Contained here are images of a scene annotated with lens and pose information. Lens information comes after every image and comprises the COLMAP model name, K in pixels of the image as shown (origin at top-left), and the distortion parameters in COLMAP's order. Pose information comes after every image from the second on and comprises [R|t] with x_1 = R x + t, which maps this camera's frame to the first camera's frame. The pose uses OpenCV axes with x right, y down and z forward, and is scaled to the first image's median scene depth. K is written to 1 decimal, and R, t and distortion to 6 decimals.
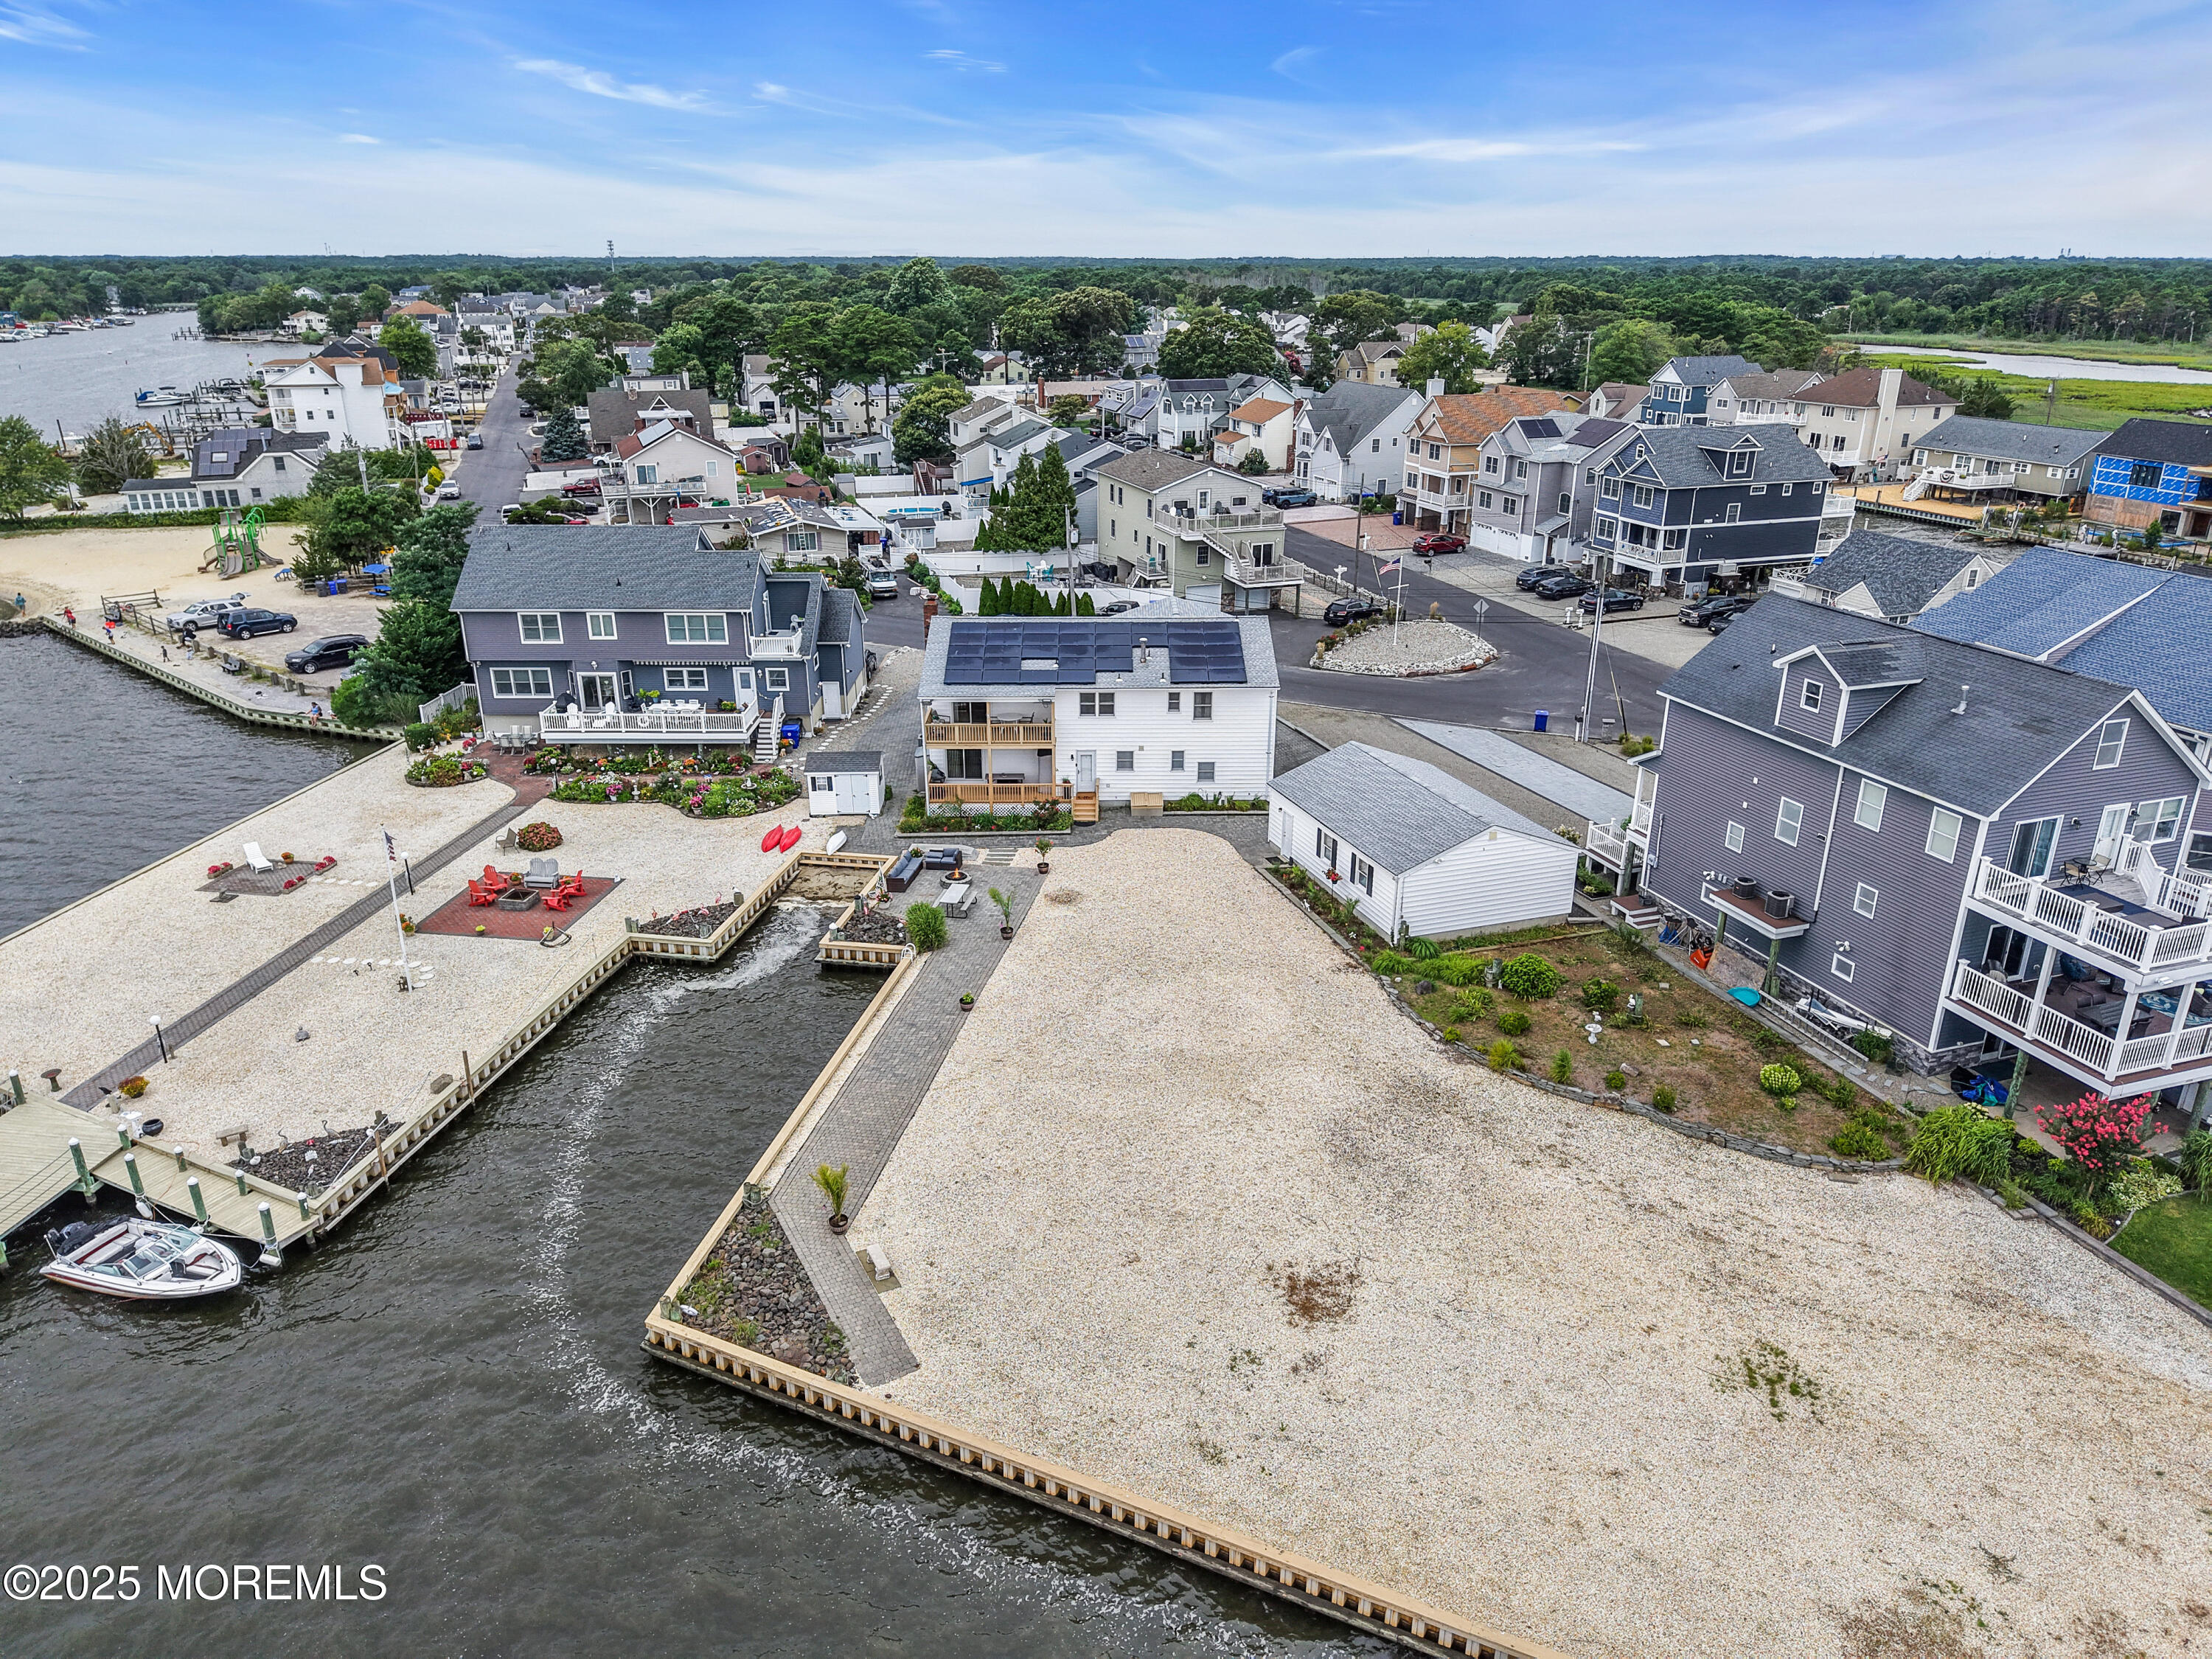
lens RADIAL K [[1483.0, 0, 1107.5], [0, 1483.0, 836.4], [0, 0, 1]] dist [0.030897, -0.044230]
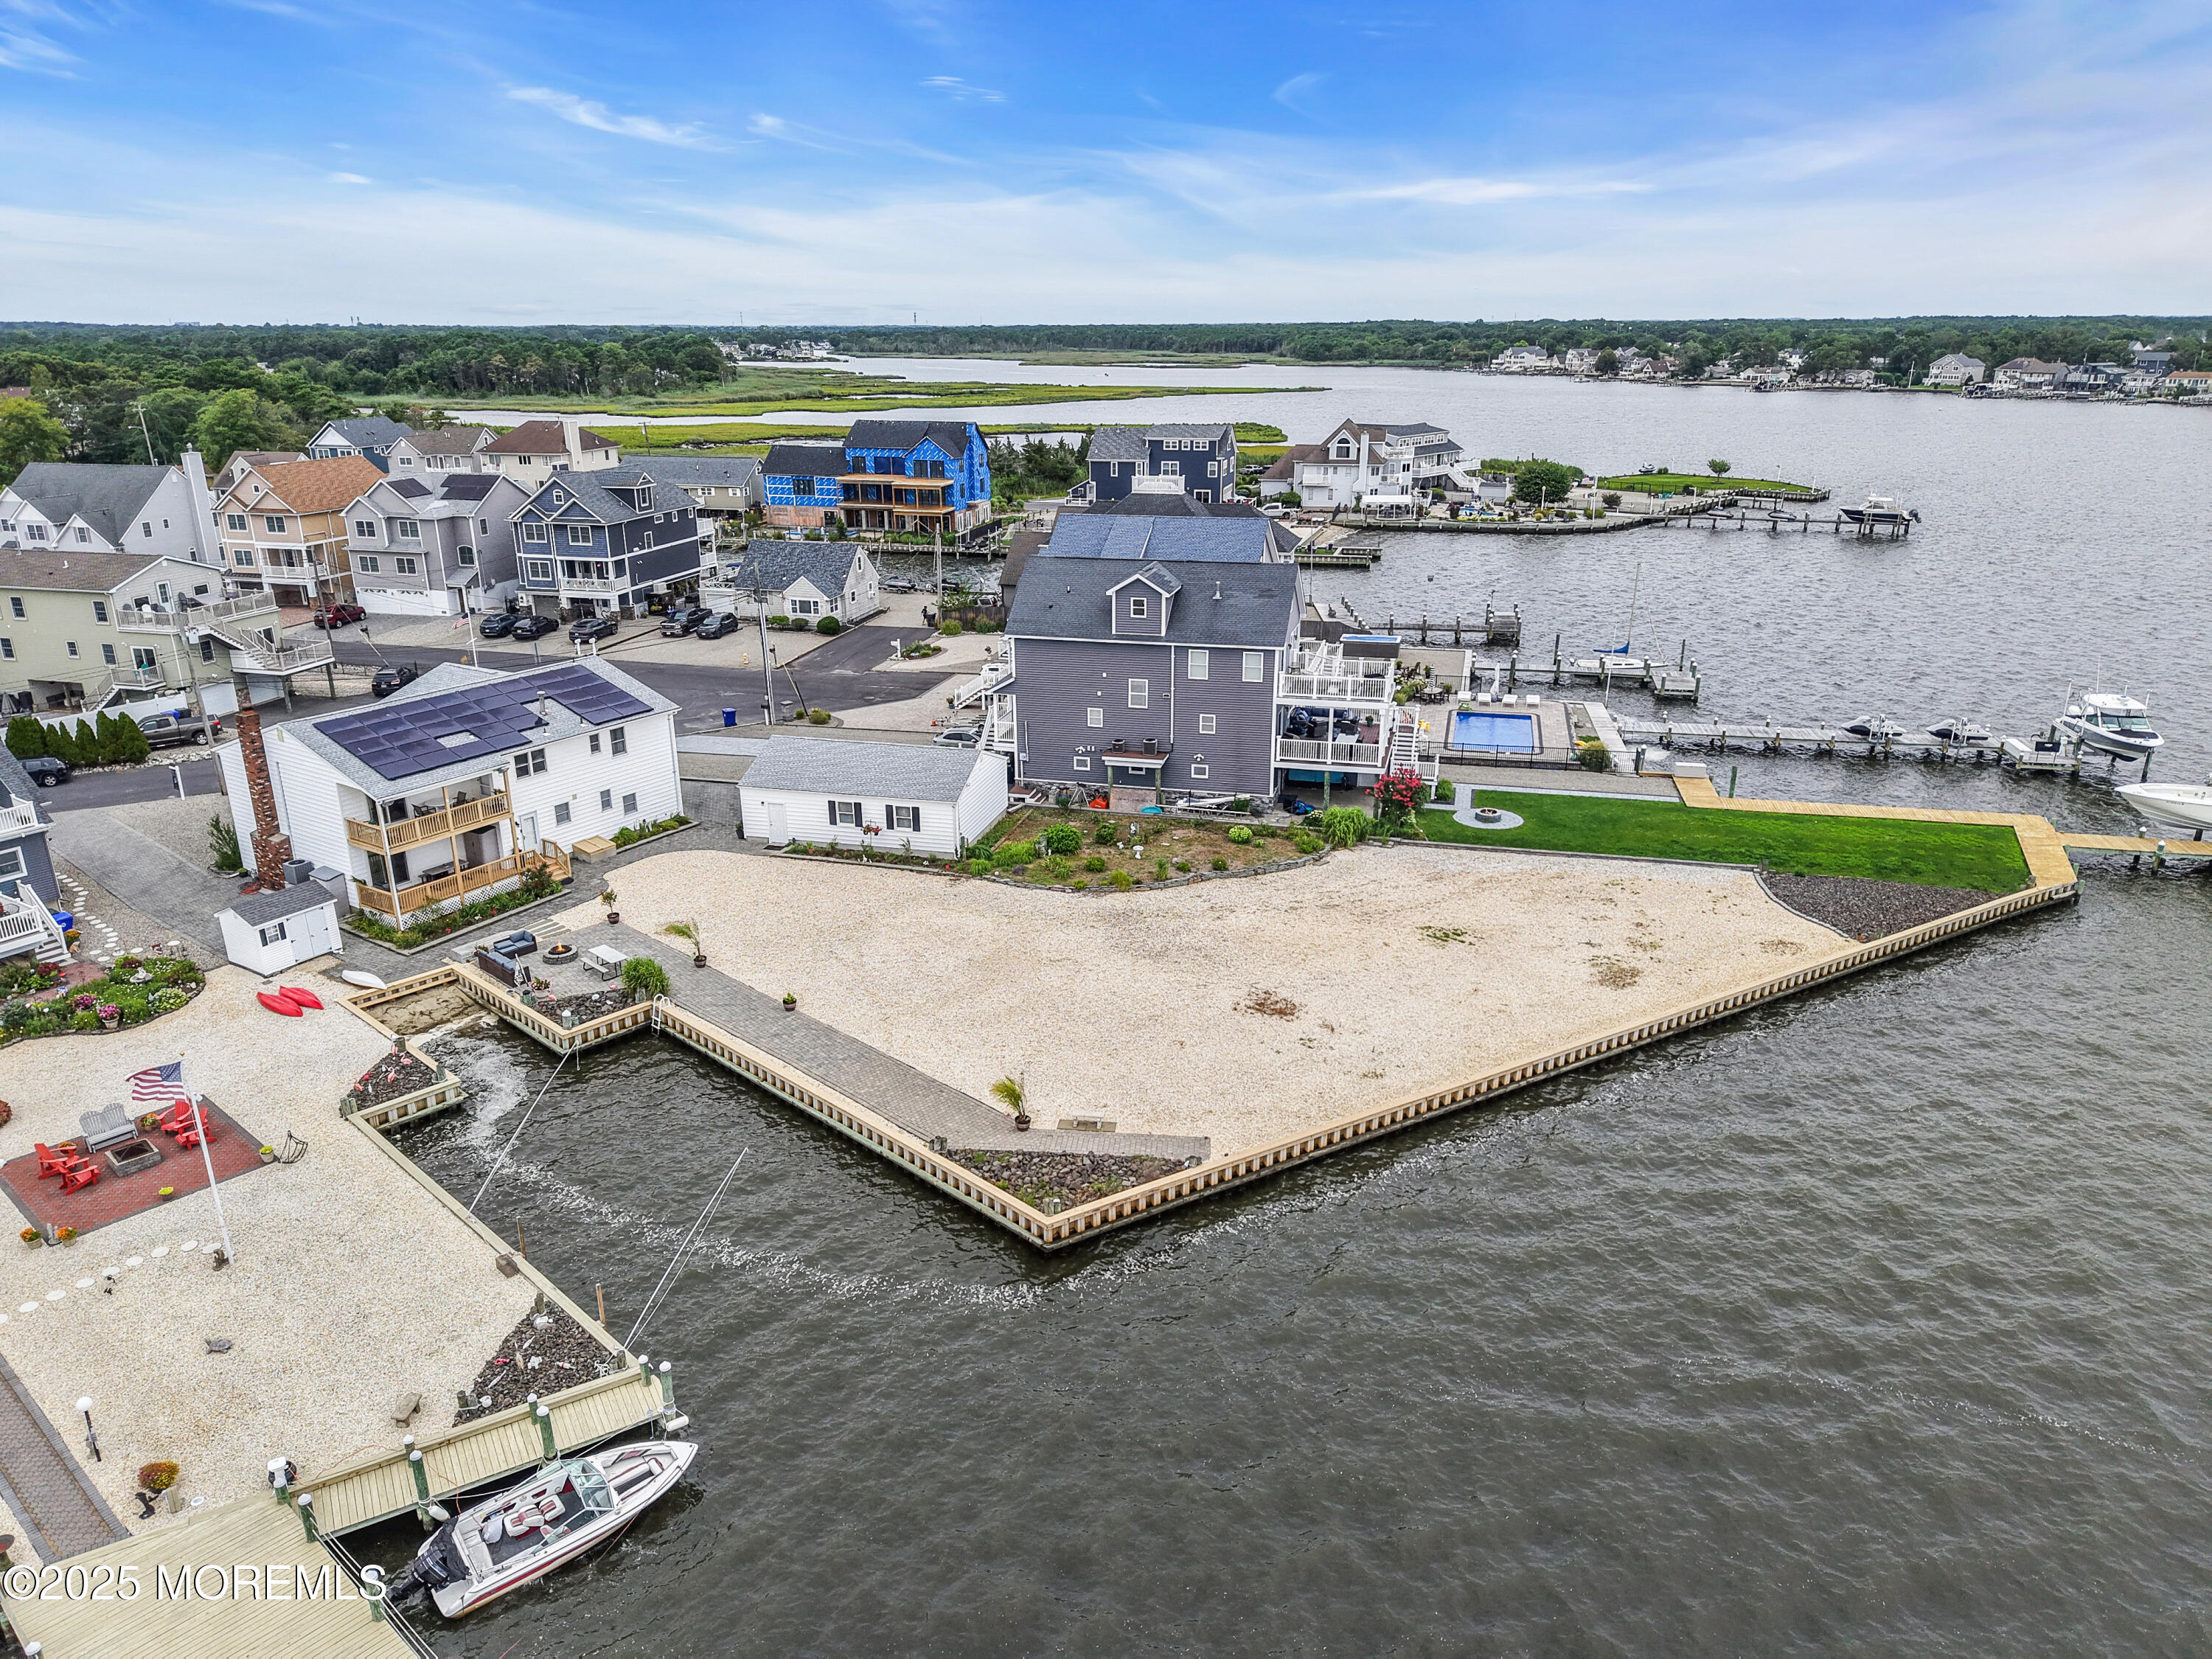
lens RADIAL K [[1458.4, 0, 1111.1], [0, 1458.4, 846.7], [0, 0, 1]] dist [0.019004, -0.039530]
pose [[0.541713, -0.278841, 0.792966, -0.580234], [0.300973, 0.945171, 0.126754, -0.043345], [-0.784833, 0.169997, 0.595935, 0.121917]]
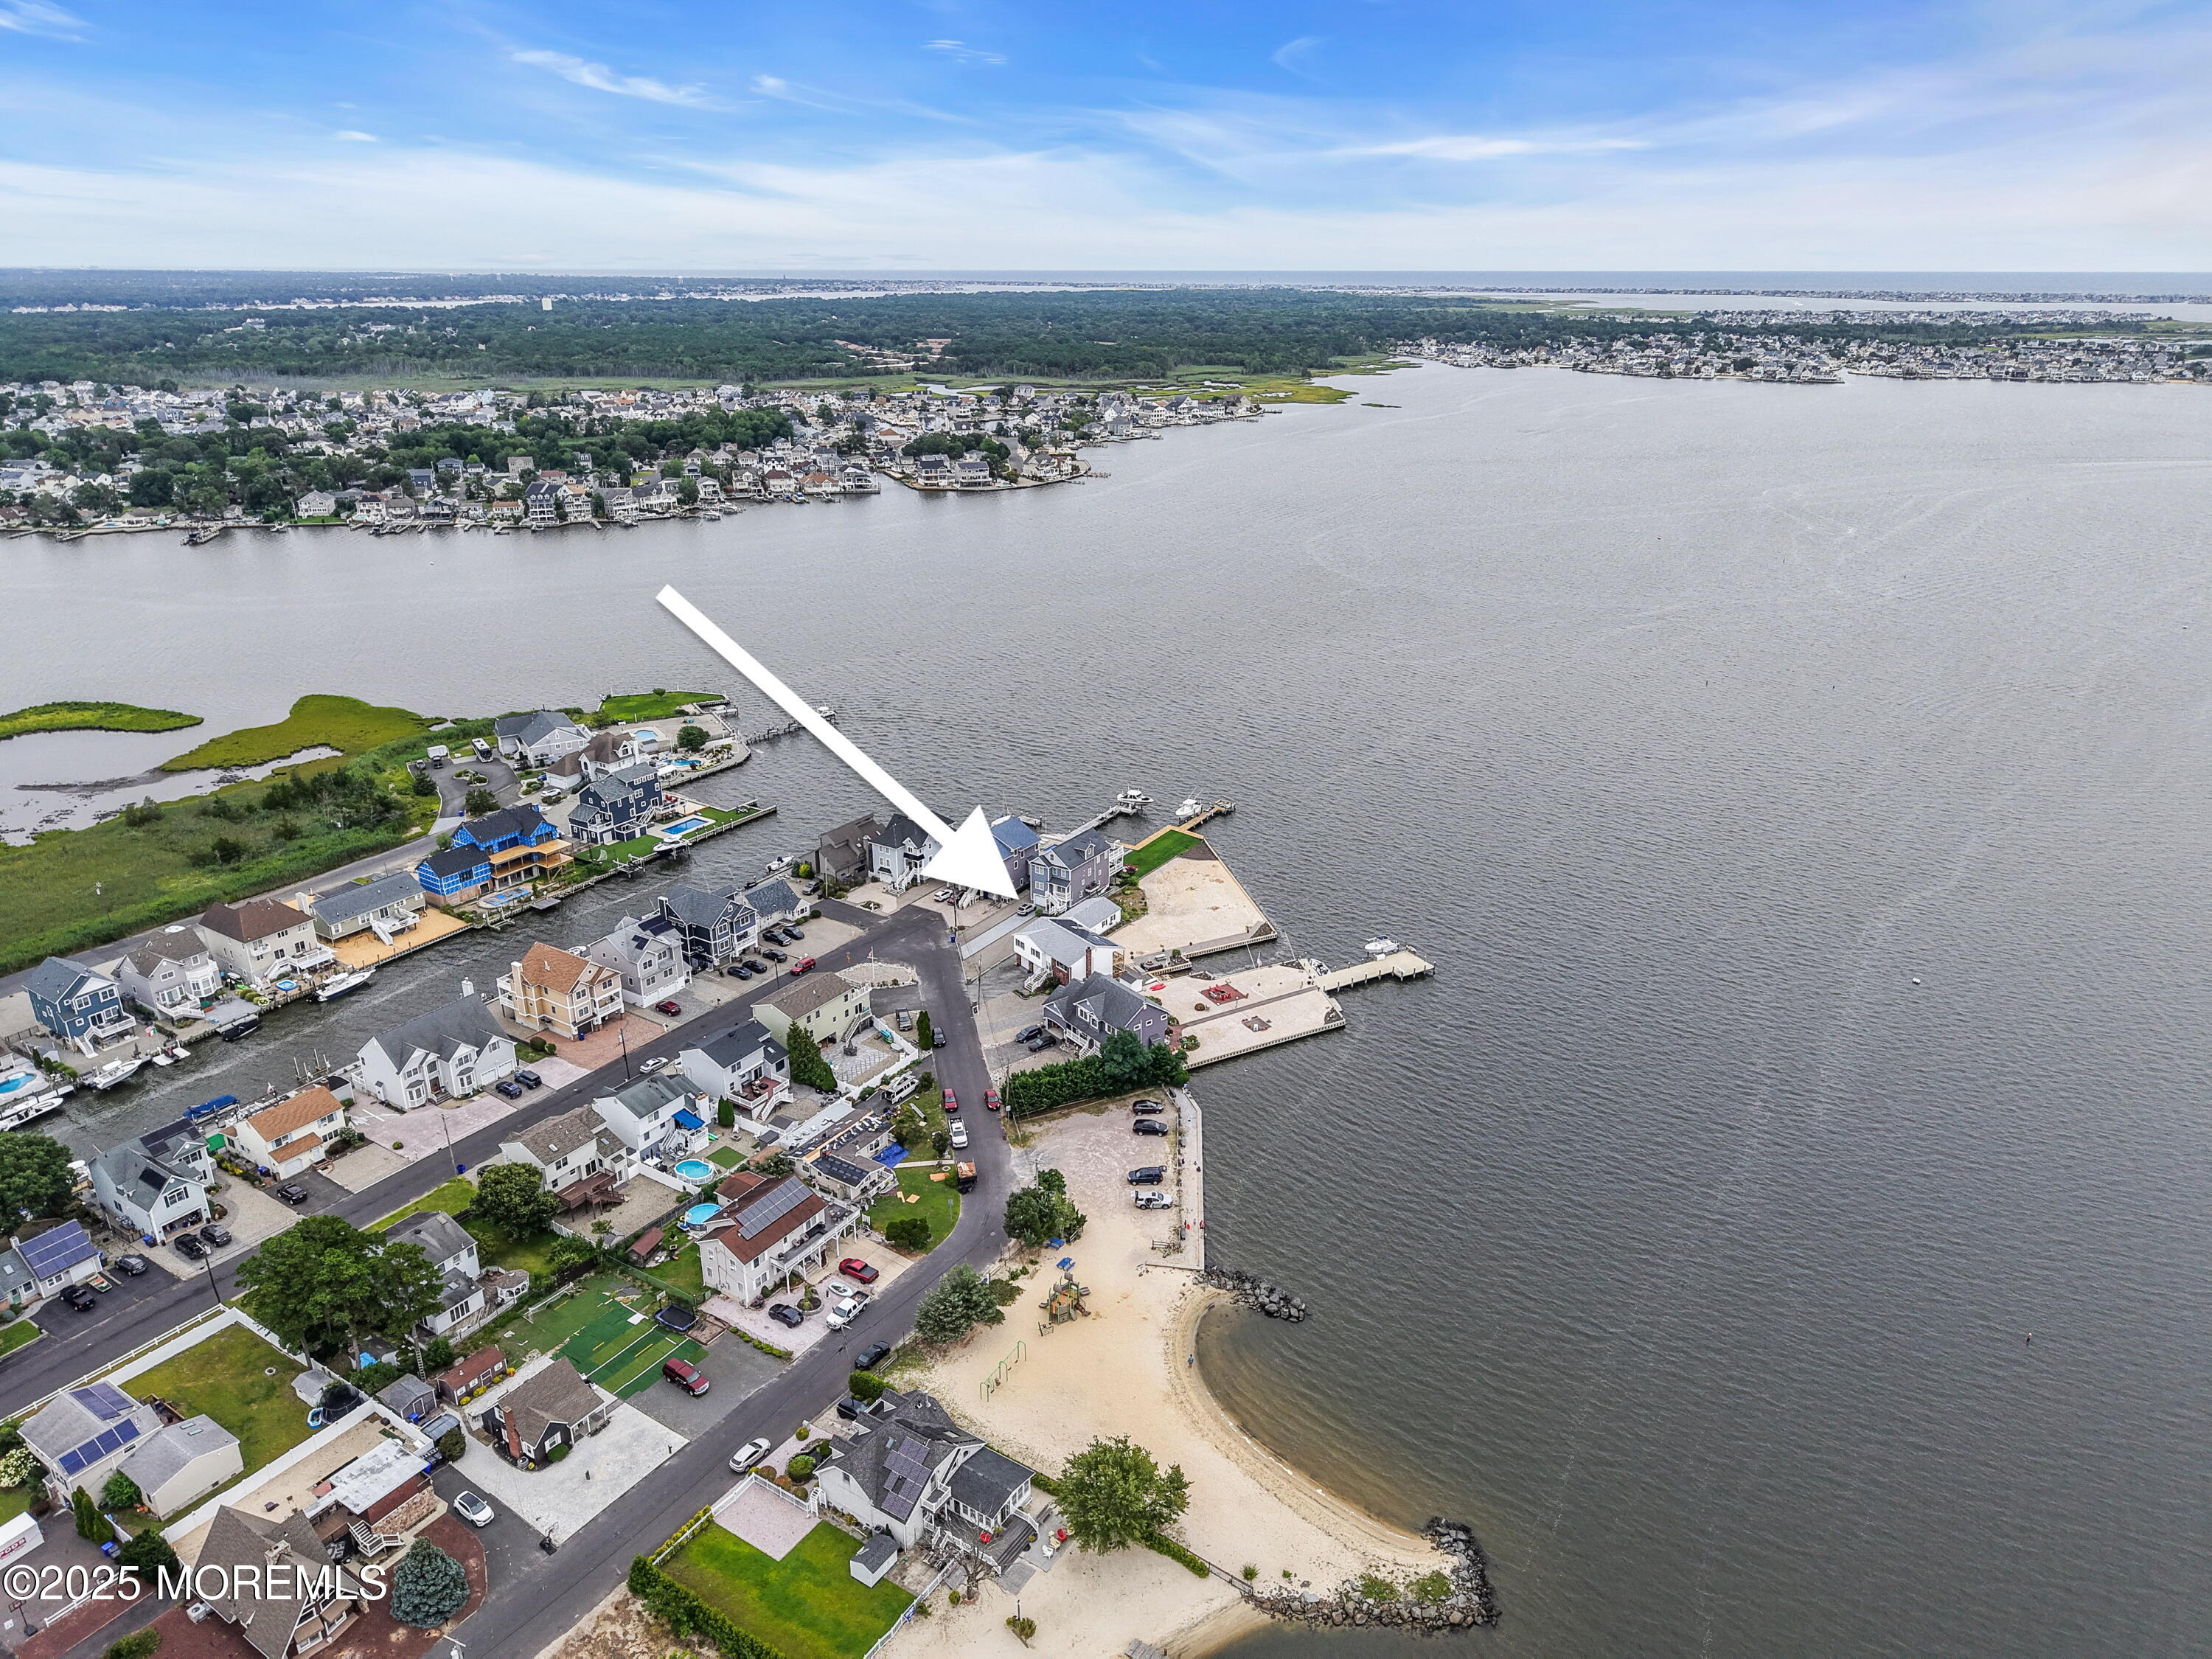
lens RADIAL K [[1494.2, 0, 1099.0], [0, 1494.2, 835.7], [0, 0, 1]] dist [0.040913, -0.046922]
pose [[-0.612446, -0.288753, 0.735888, -2.829725], [0.280999, 0.790582, 0.544077, -2.436089], [-0.738884, 0.540001, -0.403050, 2.412276]]
